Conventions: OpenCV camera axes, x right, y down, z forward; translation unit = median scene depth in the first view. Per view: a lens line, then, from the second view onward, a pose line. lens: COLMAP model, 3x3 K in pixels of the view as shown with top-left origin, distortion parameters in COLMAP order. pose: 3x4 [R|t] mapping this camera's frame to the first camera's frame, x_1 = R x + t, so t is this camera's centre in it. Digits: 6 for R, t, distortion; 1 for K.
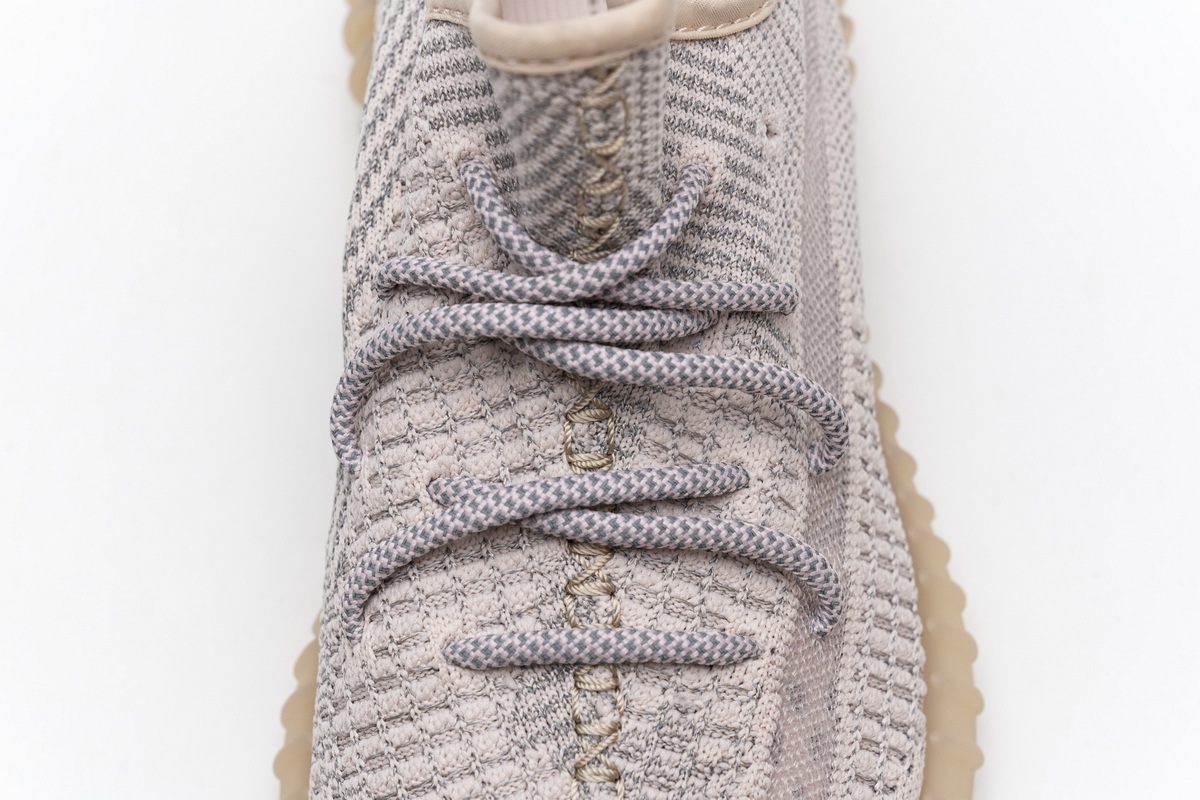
lens RADIAL K [[2310.9, 0, 600.0], [0, 2310.9, 400.0], [0, 0, 1]] dist [-0.258154, 0.043091]
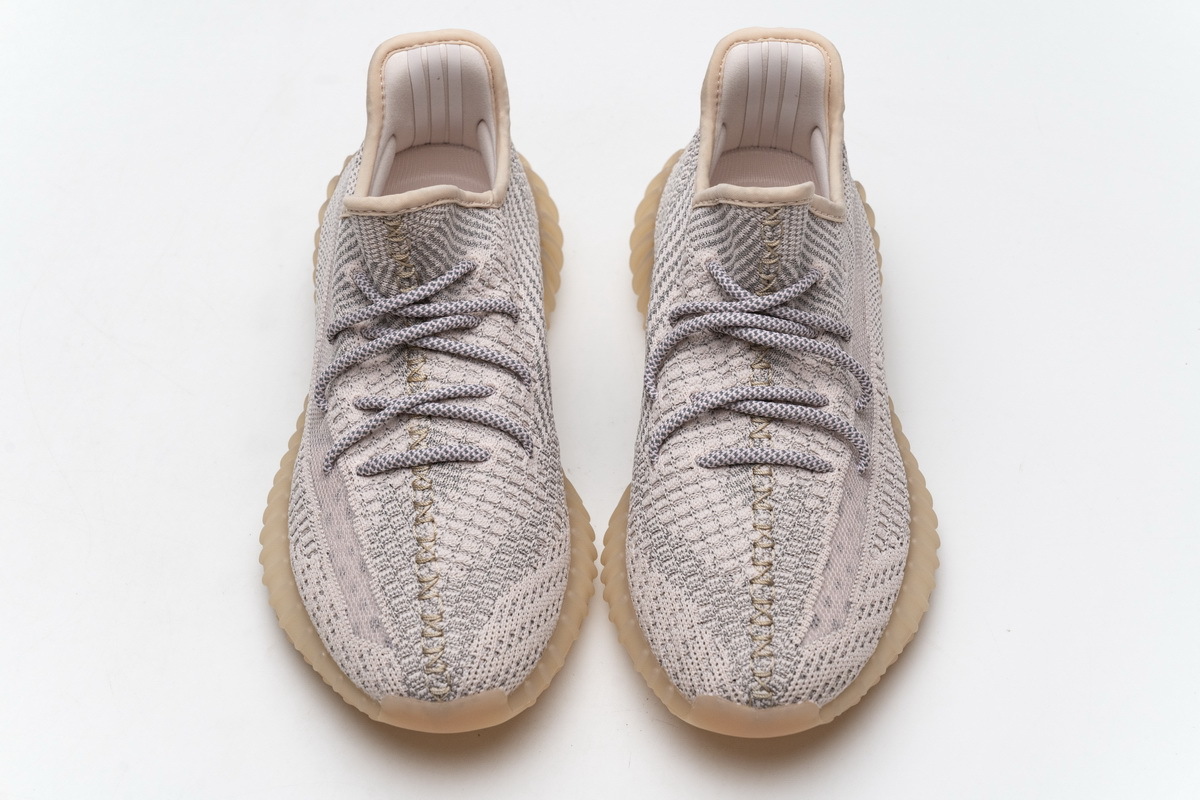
lens RADIAL K [[2354.1, 0, 600.0], [0, 2354.1, 400.0], [0, 0, 1]] dist [-0.089475, -0.056755]
pose [[0.998940, 0.026598, -0.037560, -0.076809], [-0.035884, 0.961134, -0.273741, 0.698568], [0.028819, 0.274799, 0.961070, -1.281702]]
